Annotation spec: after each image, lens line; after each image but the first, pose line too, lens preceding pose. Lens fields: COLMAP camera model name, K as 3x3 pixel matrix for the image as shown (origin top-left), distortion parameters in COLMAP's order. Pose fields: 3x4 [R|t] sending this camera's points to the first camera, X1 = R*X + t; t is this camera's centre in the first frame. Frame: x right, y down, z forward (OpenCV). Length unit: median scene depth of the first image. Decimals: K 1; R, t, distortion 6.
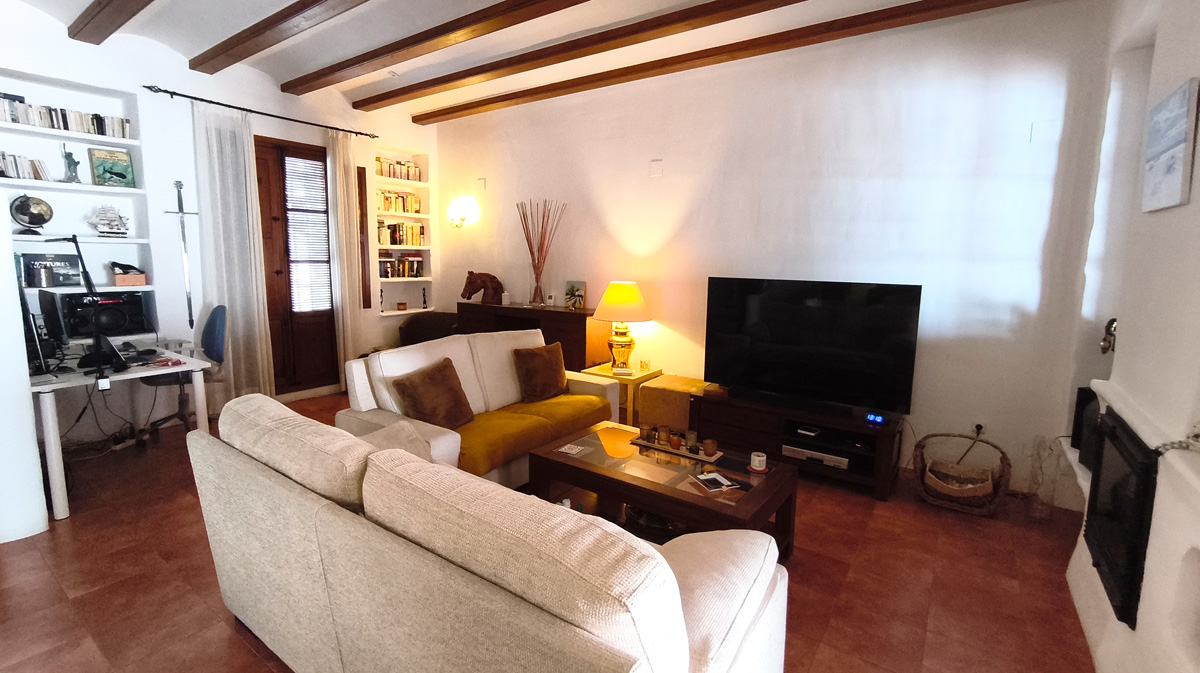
lens RADIAL K [[531.9, 0, 598.7], [0, 531.9, 327.2], [0, 0, 1]] dist [-0.000025, 0.000071]
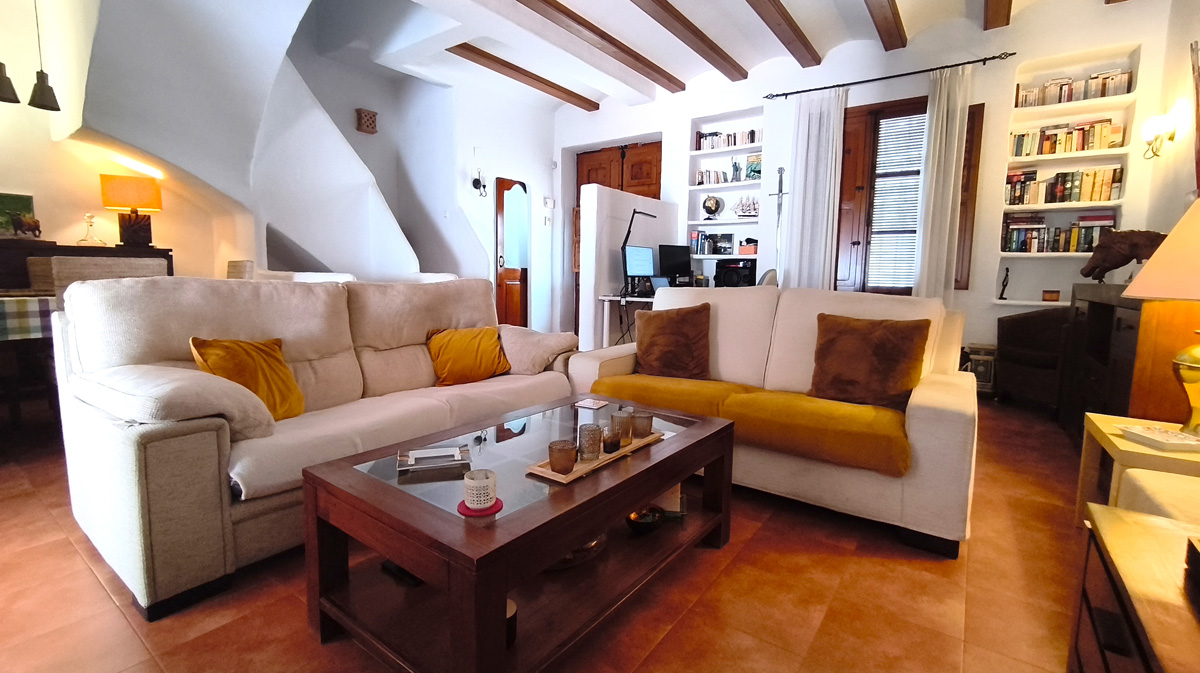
lens RADIAL K [[531.9, 0, 598.7], [0, 531.9, 327.2], [0, 0, 1]] dist [-0.000025, 0.000071]
pose [[-0.013042, 0.089162, -0.995932, 0.401922], [-0.146429, 0.985108, 0.090111, 0.030432], [0.989135, 0.147008, 0.000209, 0.573675]]
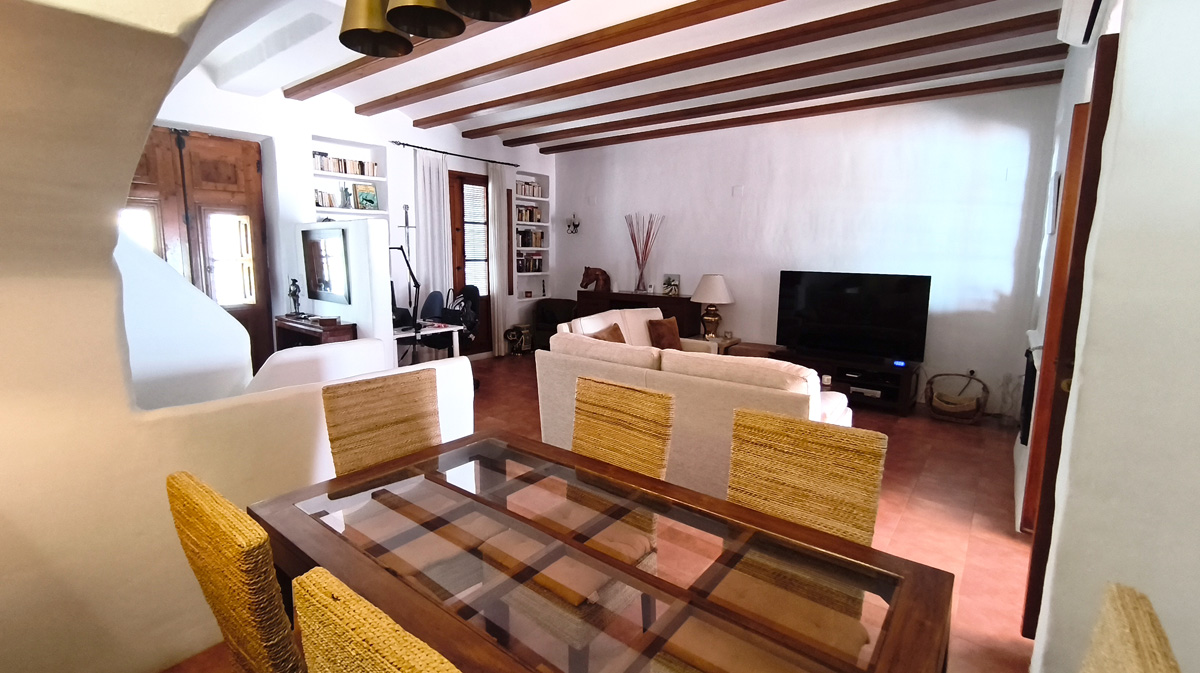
lens RADIAL K [[531.9, 0, 598.7], [0, 531.9, 327.2], [0, 0, 1]] dist [-0.000025, 0.000071]
pose [[0.998858, 0.002903, -0.047682, -0.177795], [-0.002460, 0.999953, 0.009349, 0.037360], [0.047707, -0.009221, 0.998819, -0.372304]]
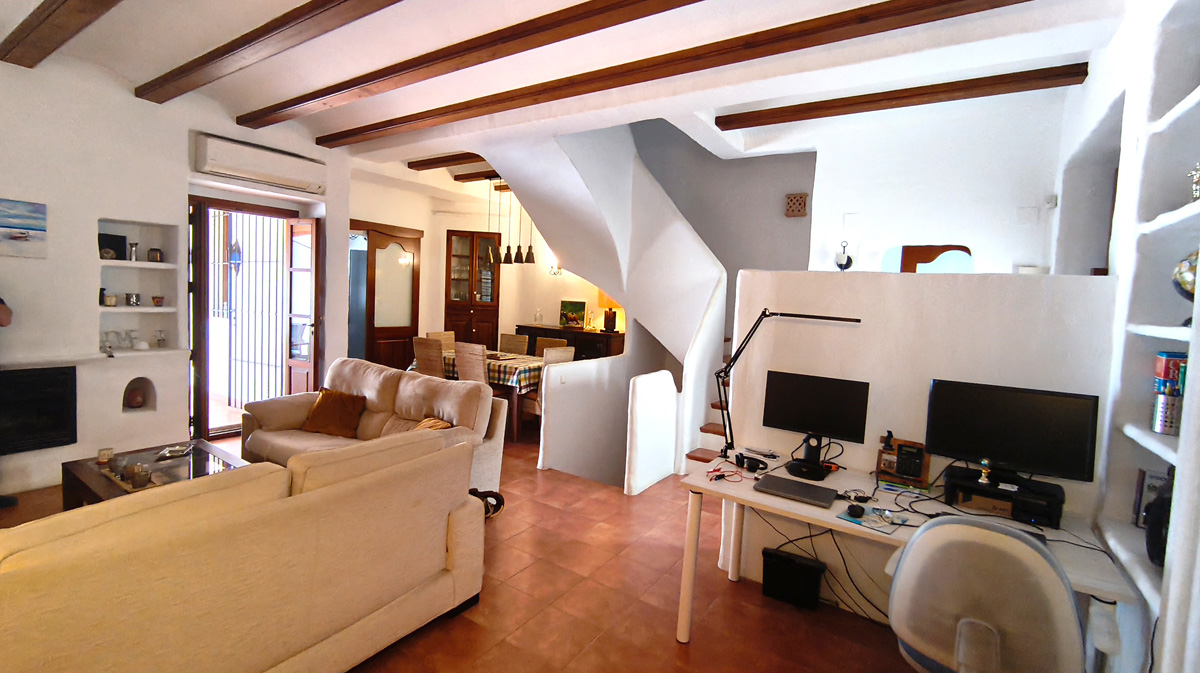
lens RADIAL K [[513.7, 0, 607.3], [0, 513.7, 326.1], [0, 0, 1]] dist [-0.001120, 0.000023]
pose [[-0.996677, -0.058794, -0.056377, -0.418443], [-0.068381, 0.979999, 0.186885, -0.178839], [0.044262, 0.190119, -0.980763, 1.125048]]
